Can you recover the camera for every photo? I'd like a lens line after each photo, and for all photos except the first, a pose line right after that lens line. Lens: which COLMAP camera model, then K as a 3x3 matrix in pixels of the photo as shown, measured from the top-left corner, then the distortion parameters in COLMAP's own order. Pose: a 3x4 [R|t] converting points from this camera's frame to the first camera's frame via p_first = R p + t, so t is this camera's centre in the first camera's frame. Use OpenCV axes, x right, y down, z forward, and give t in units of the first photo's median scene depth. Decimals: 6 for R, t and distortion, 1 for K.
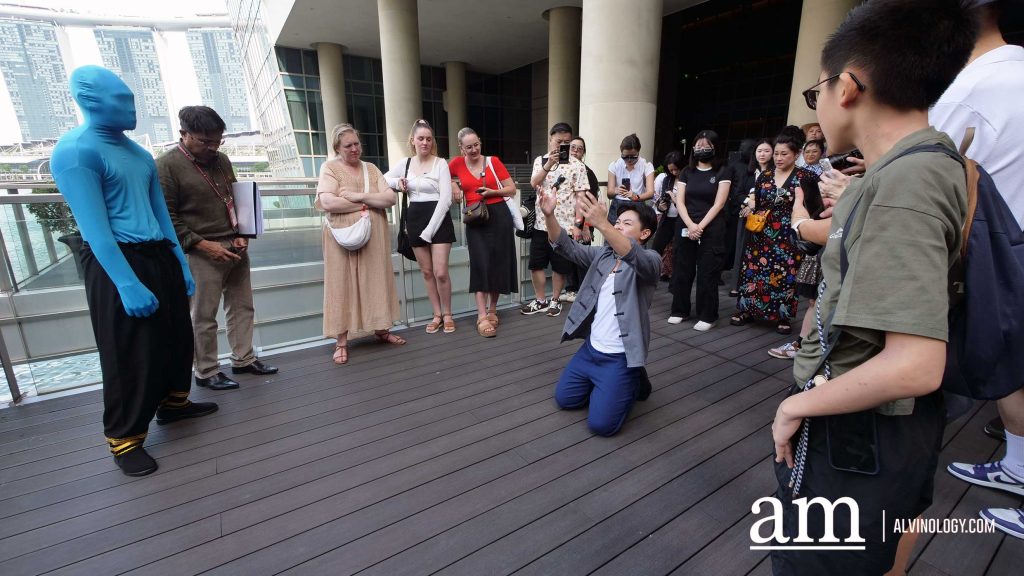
lens RADIAL K [[435.4, 0, 508.9], [0, 435.4, 289.3], [0, 0, 1]] dist [-0.008907, 0.000324]
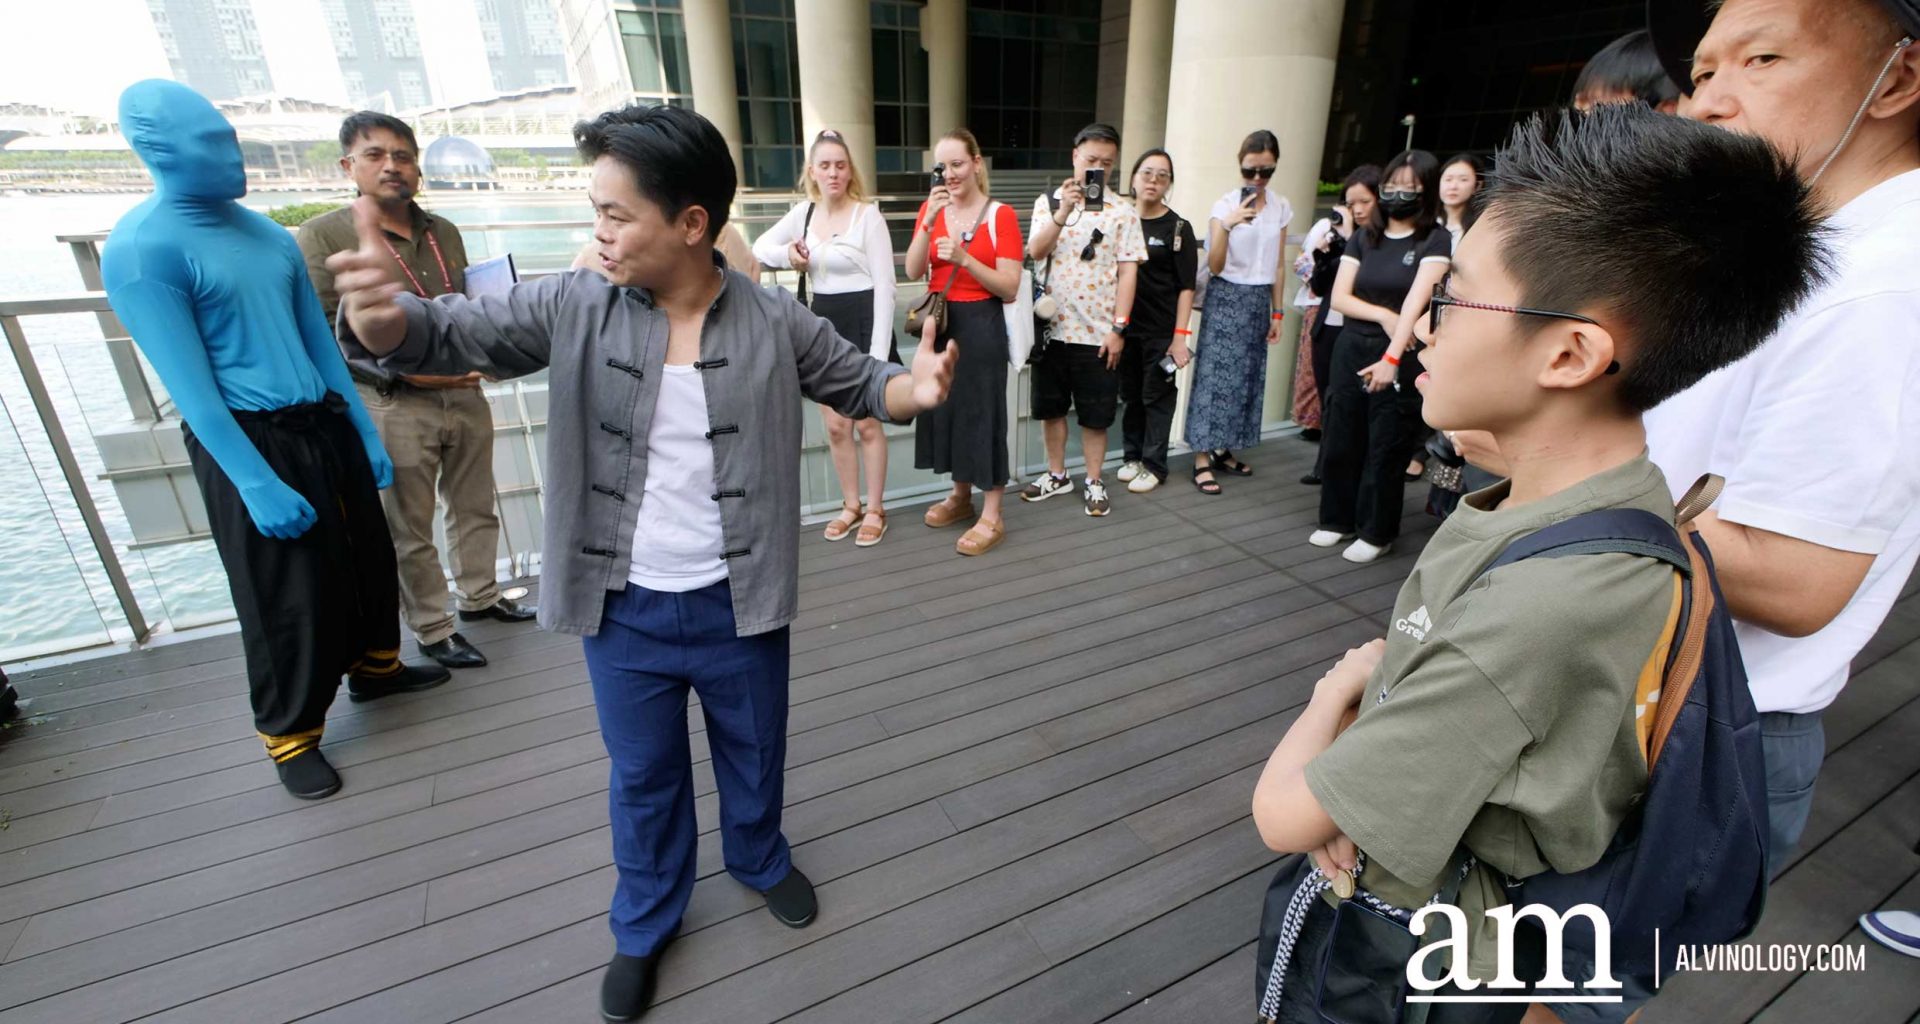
lens RADIAL K [[815.9, 0, 964.6], [0, 815.9, 517.6], [0, 0, 1]] dist [-0.011051, 0.001328]
pose [[0.994034, 0.044623, -0.099530, 0.102899], [-0.029451, 0.988399, 0.148994, -0.108600], [0.105023, -0.145174, 0.983816, 0.032012]]
